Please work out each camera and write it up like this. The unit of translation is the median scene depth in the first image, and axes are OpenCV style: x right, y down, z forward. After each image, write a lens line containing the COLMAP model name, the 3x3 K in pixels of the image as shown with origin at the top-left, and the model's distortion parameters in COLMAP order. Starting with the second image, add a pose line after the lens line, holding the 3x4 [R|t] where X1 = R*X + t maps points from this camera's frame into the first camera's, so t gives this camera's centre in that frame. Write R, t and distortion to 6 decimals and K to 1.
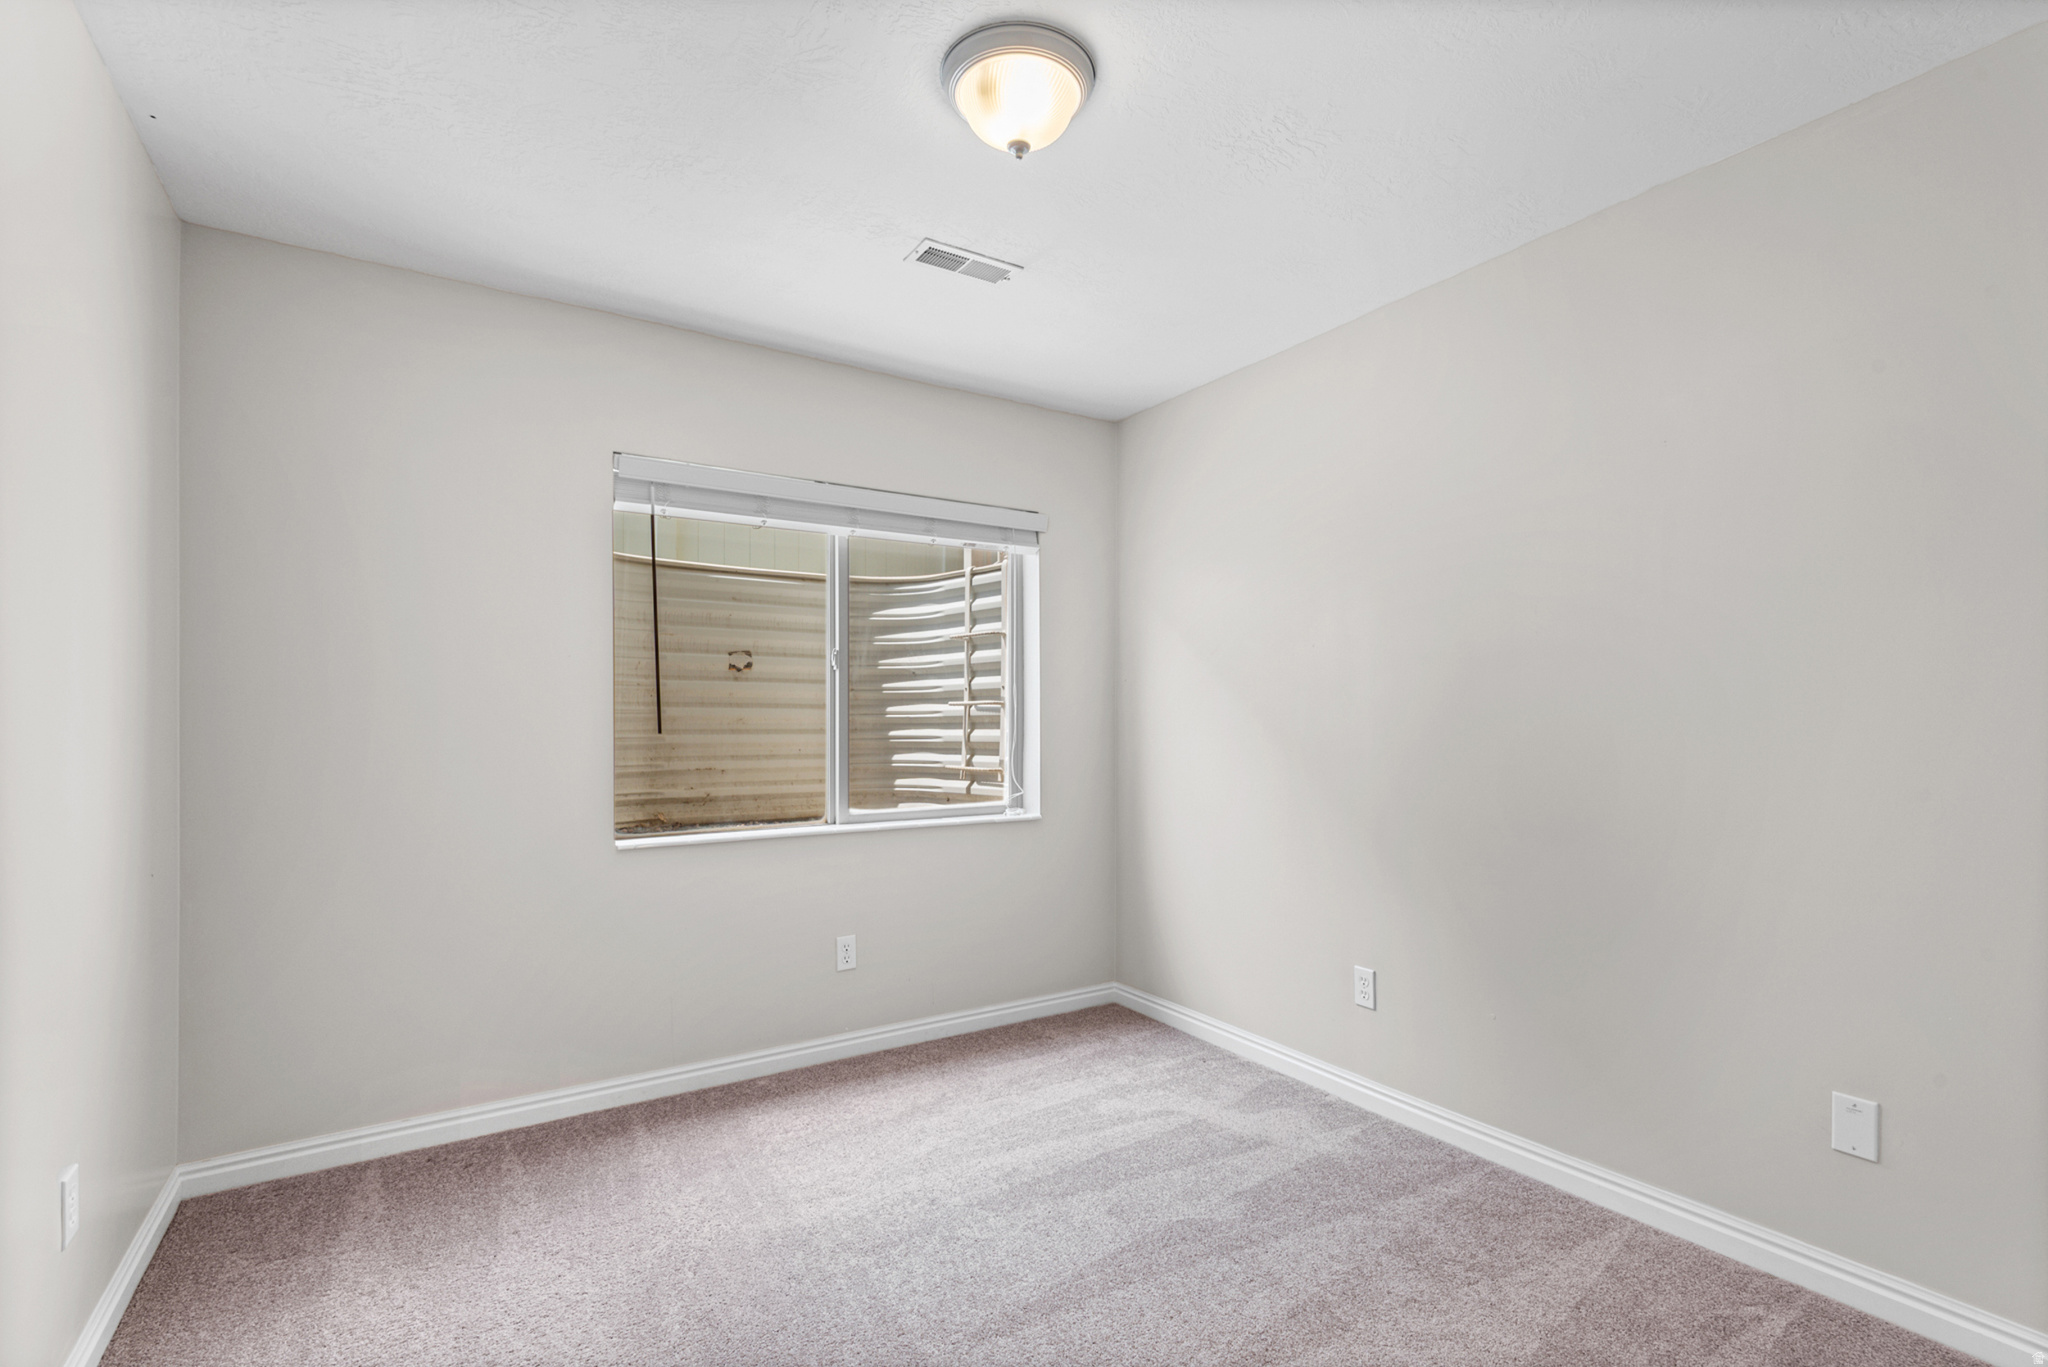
lens RADIAL K [[944.4, 0, 1029.4], [0, 944.4, 737.9], [0, 0, 1]] dist [0.021162, -0.016854]
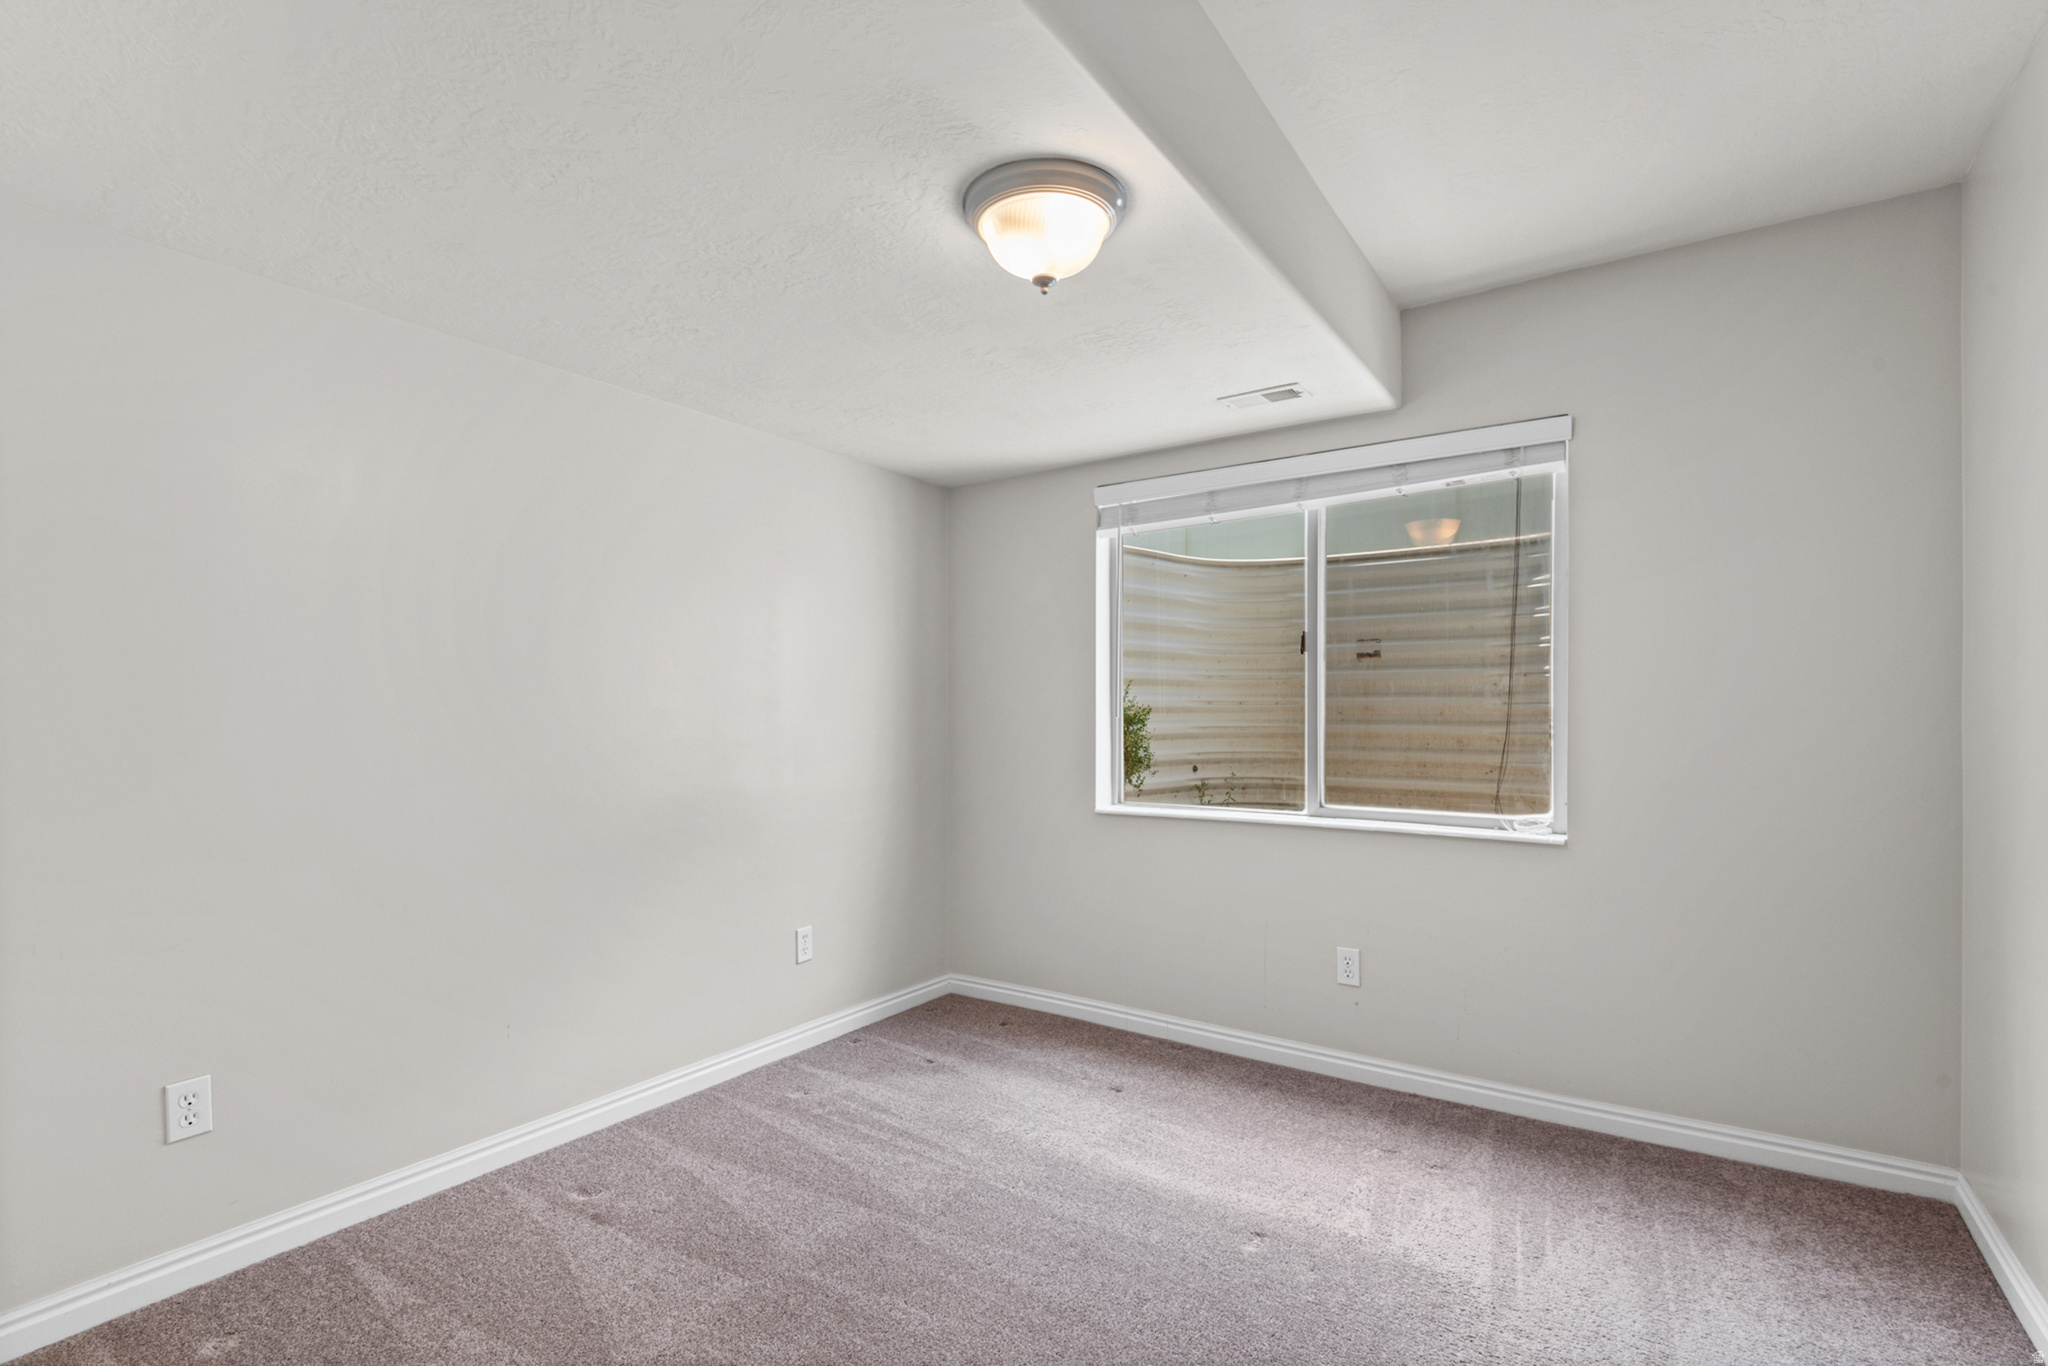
lens RADIAL K [[940.3, 0, 1028.1], [0, 940.3, 698.1], [0, 0, 1]] dist [0.030365, -0.017182]
pose [[0.354496, -0.010957, -0.934993, 0.542414], [-0.025211, 0.999456, -0.021271, -0.001213], [0.934717, 0.031113, 0.354027, 0.386530]]
